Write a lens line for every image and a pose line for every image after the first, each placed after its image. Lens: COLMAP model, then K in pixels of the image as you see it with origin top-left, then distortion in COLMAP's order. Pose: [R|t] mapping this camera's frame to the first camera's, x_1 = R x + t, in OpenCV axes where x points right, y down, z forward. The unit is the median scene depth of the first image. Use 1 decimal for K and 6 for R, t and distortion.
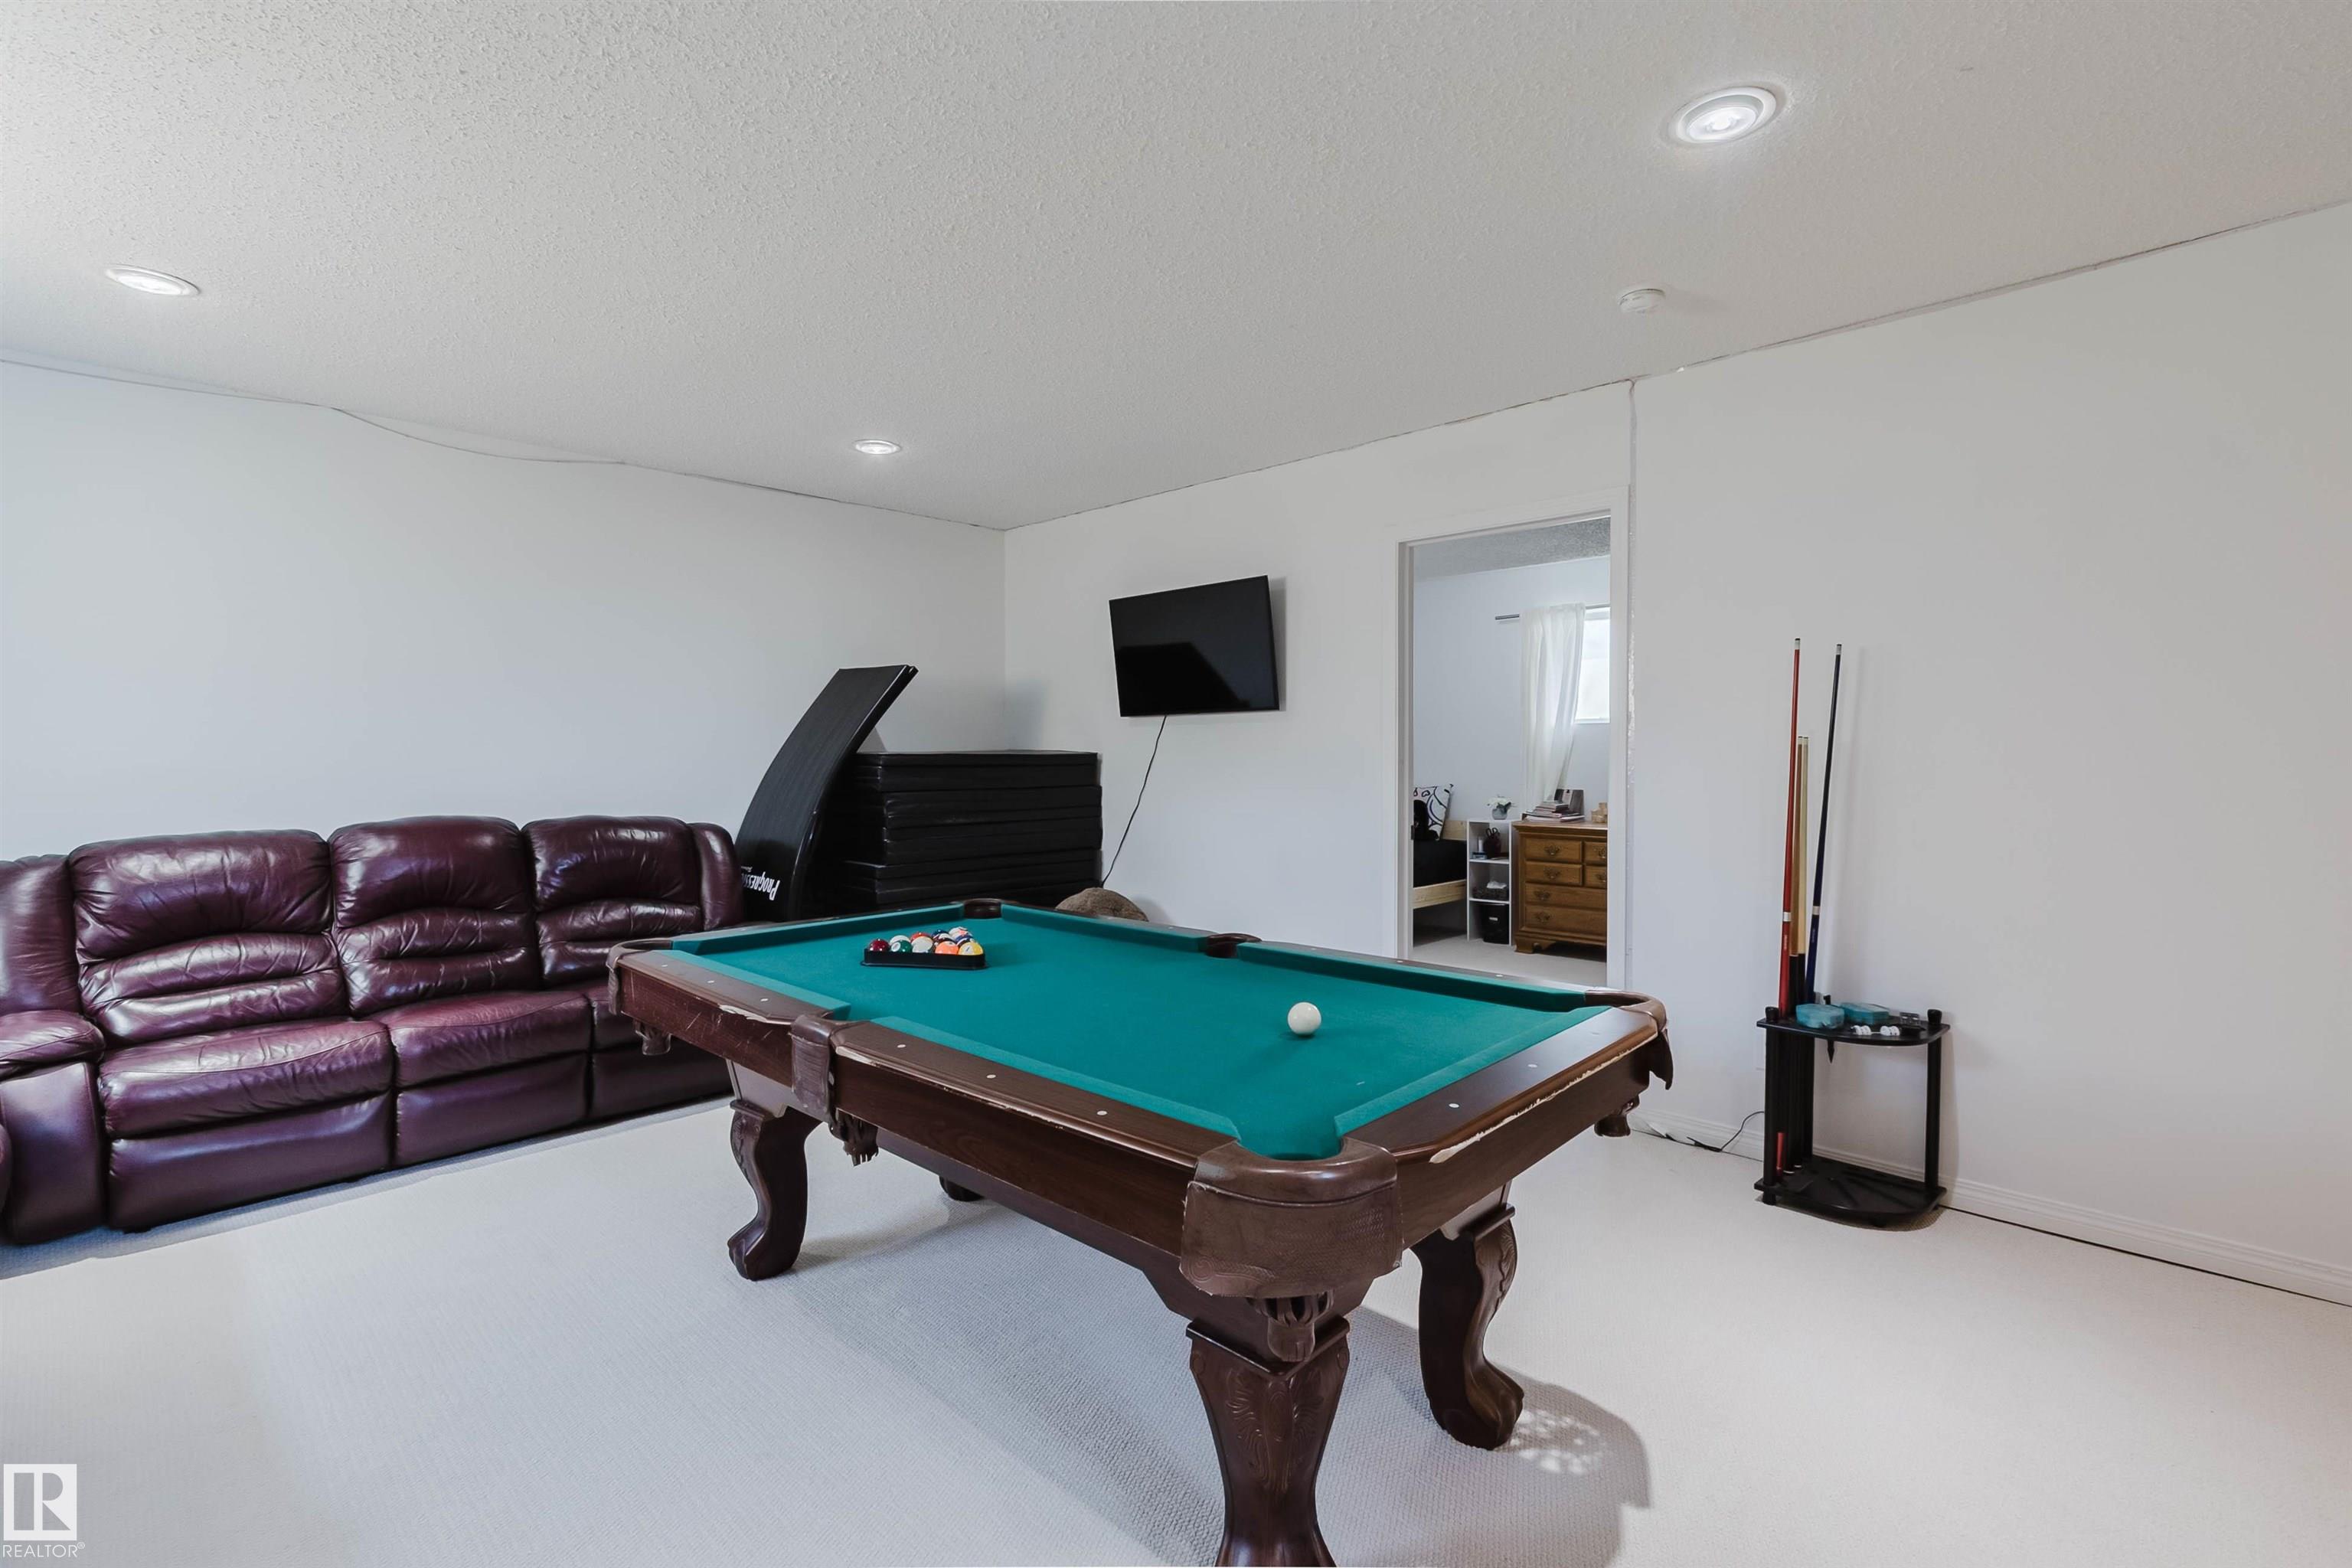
lens RADIAL K [[1063.9, 0, 1181.8], [0, 1063.9, 784.3], [0, 0, 1]] dist [0.002316, -0.000238]
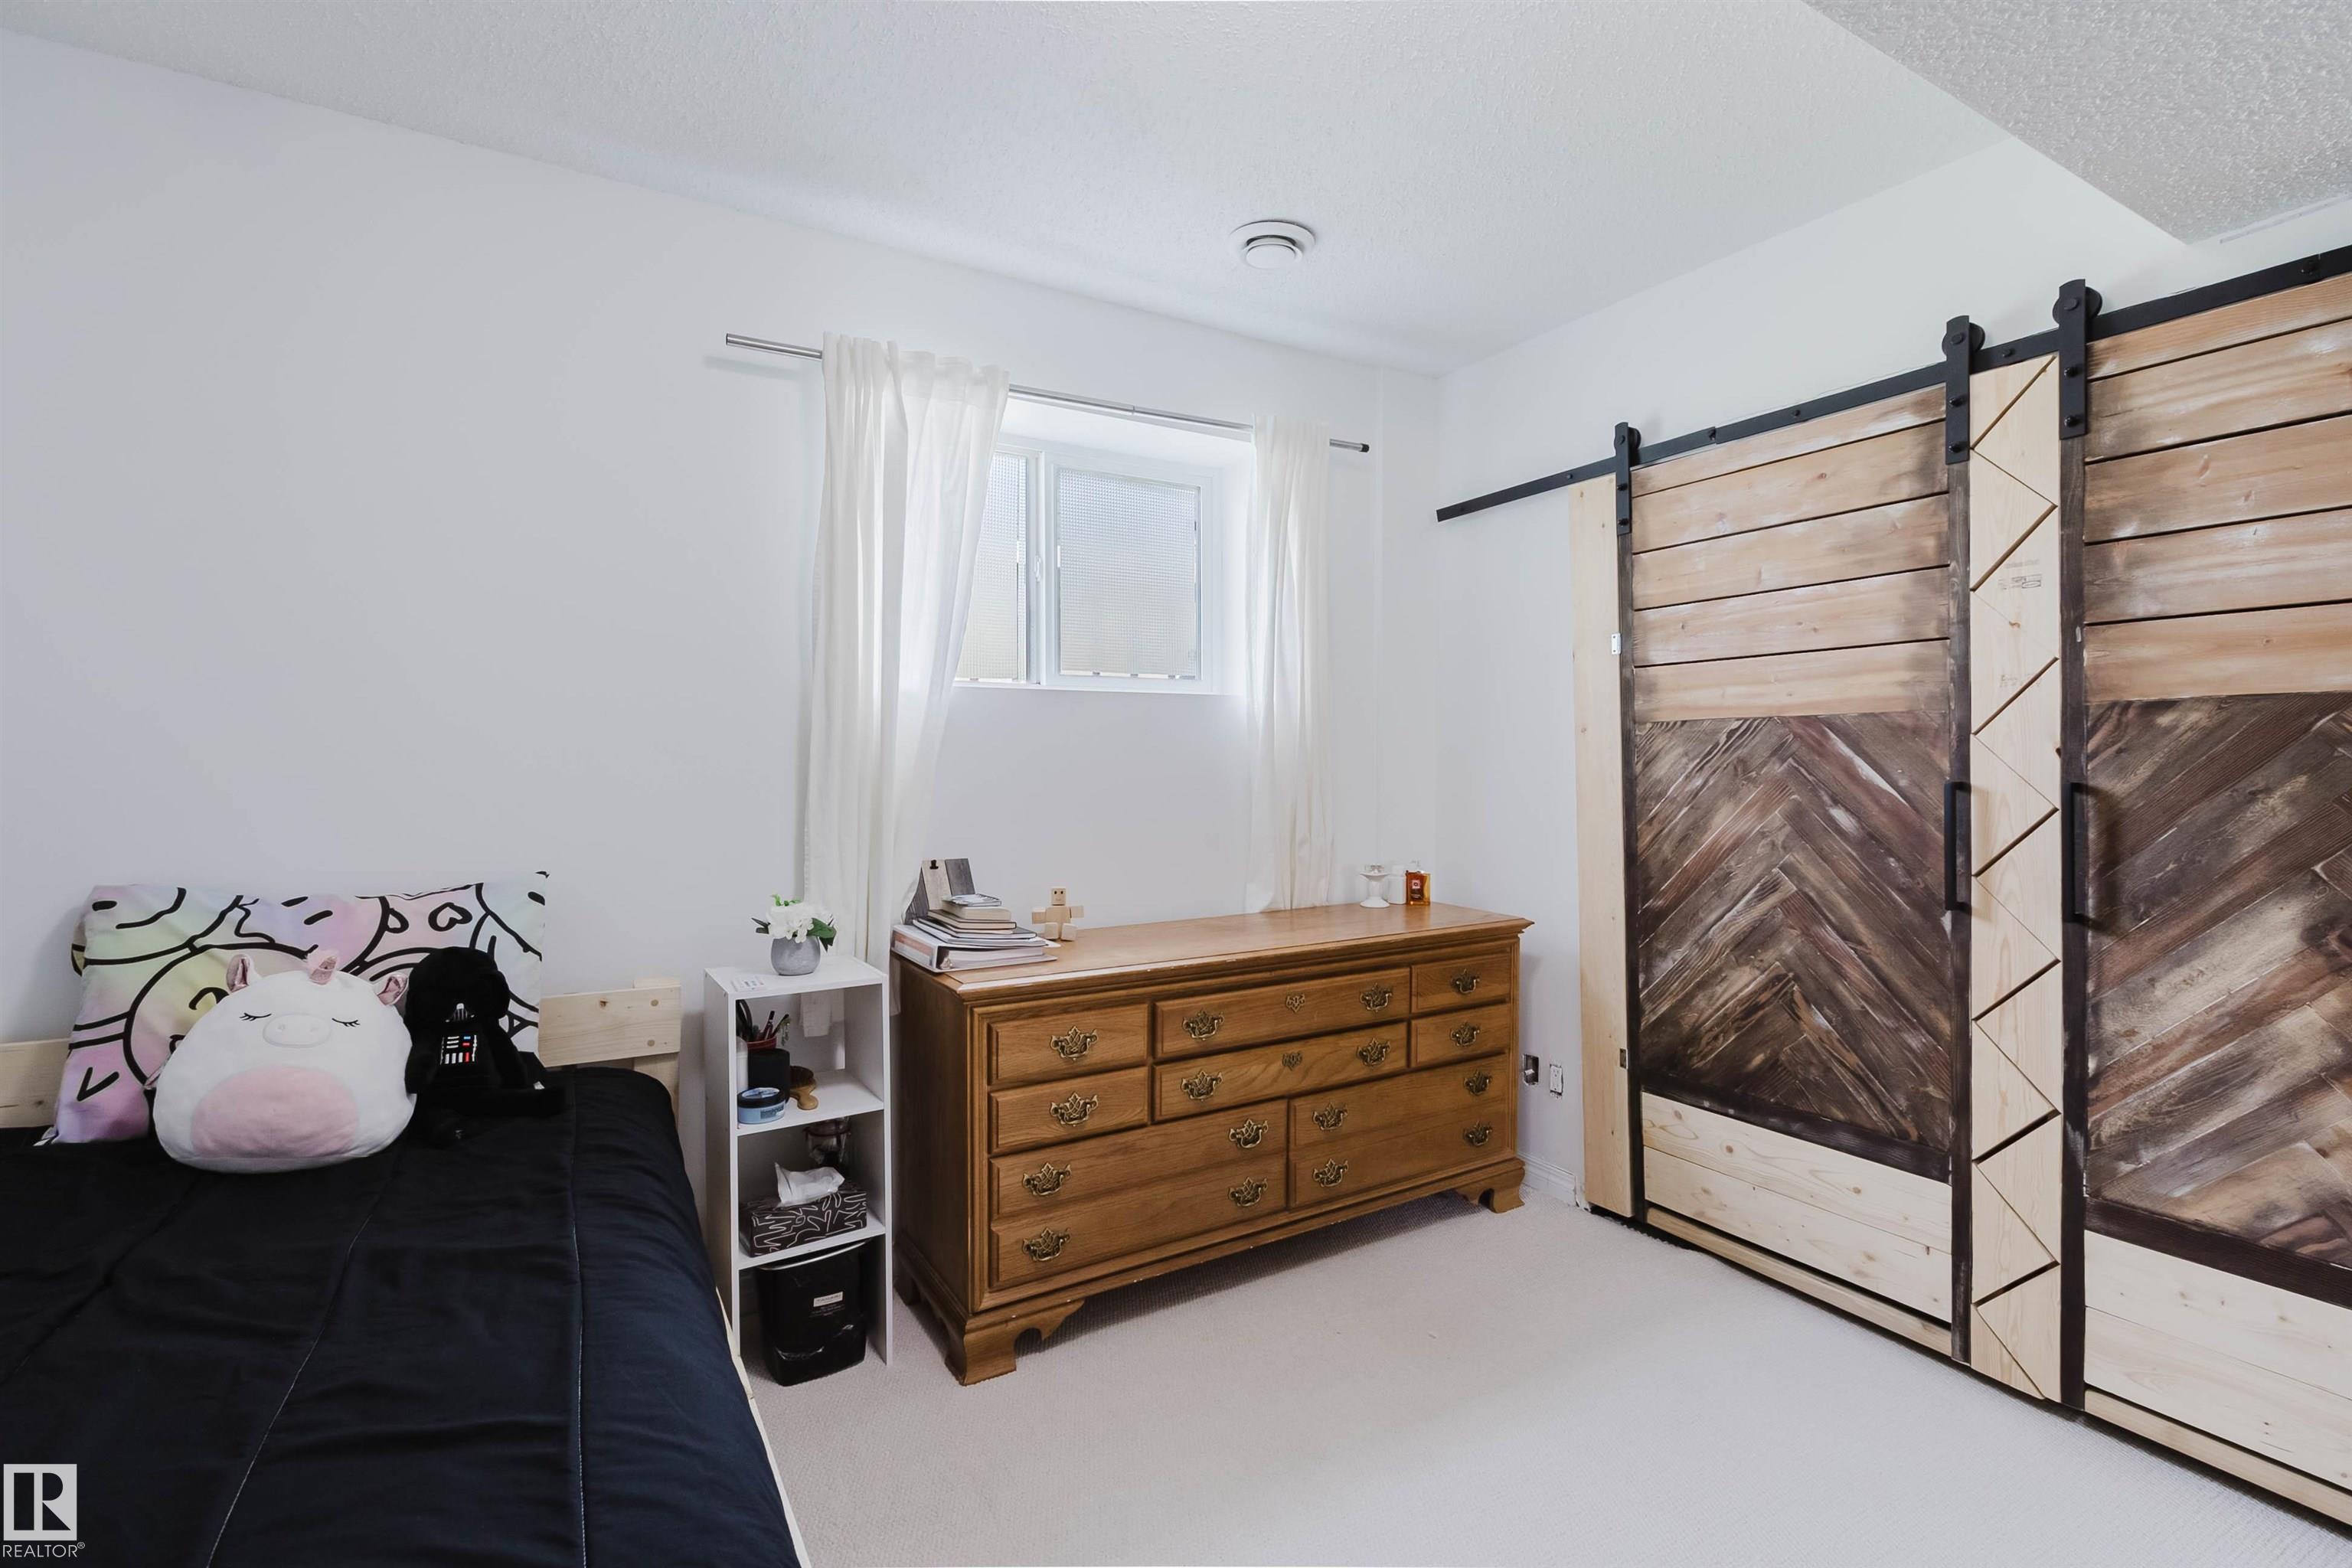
lens RADIAL K [[1063.9, 0, 1186.9], [0, 1063.9, 774.9], [0, 0, 1]] dist [0.002316, -0.000238]
pose [[0.265550, -0.003484, 0.964091, 0.024968], [0.023225, 0.999726, -0.002784, -0.023761], [-0.963817, 0.023131, 0.265558, 0.875403]]
